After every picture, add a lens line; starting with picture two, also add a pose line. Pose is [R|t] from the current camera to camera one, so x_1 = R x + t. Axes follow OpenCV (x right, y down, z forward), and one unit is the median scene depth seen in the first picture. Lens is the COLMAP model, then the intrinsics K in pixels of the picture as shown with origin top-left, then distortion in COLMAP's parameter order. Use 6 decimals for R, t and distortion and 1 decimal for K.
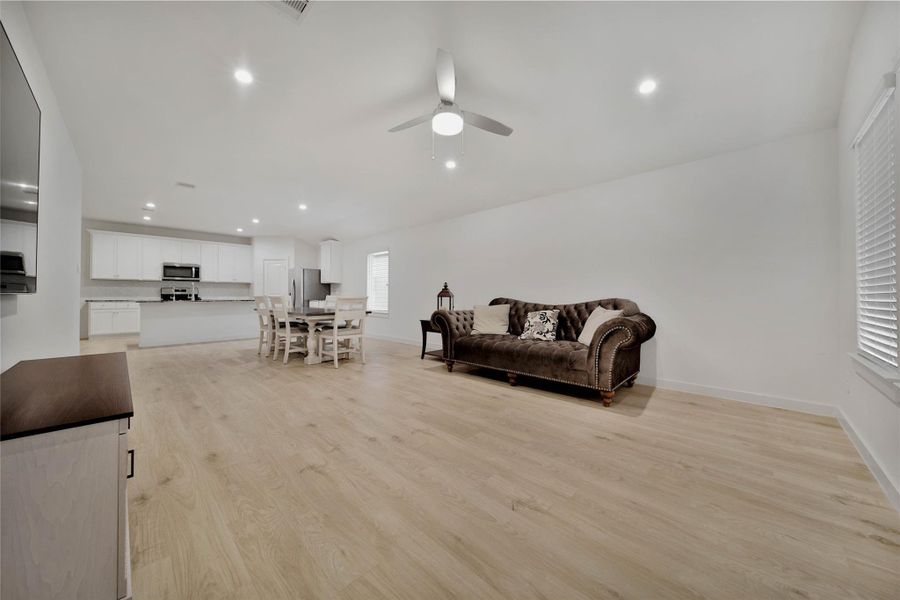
lens RADIAL K [[317.6, 0, 451.1], [0, 317.6, 293.7], [0, 0, 1]] dist [0.000267, -0.000149]
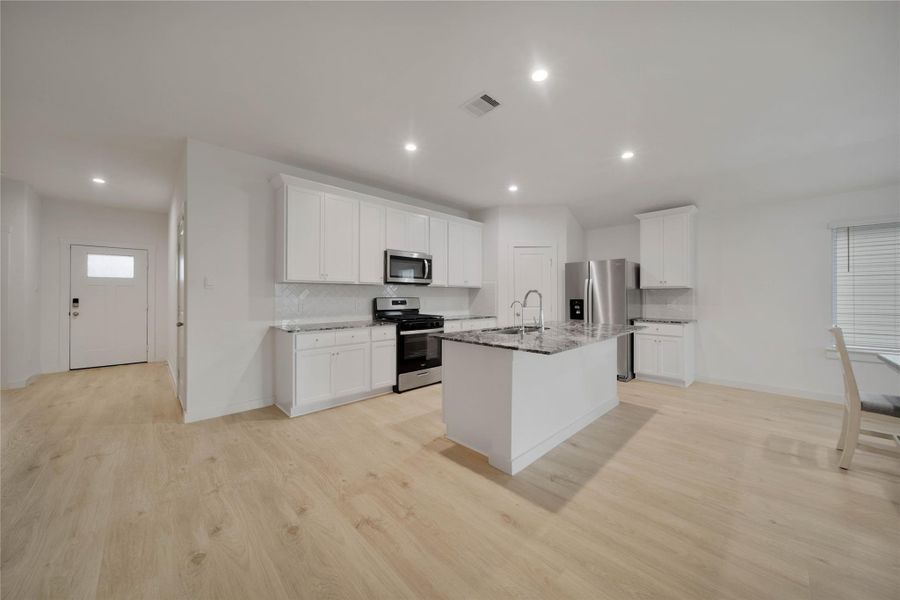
lens RADIAL K [[317.6, 0, 451.1], [0, 317.6, 293.7], [0, 0, 1]] dist [0.000267, -0.000149]
pose [[0.999461, -0.000697, -0.032831, -0.884037], [0.000709, 1.000000, 0.000338, -0.029513], [0.032830, -0.000361, 0.999461, 0.547507]]
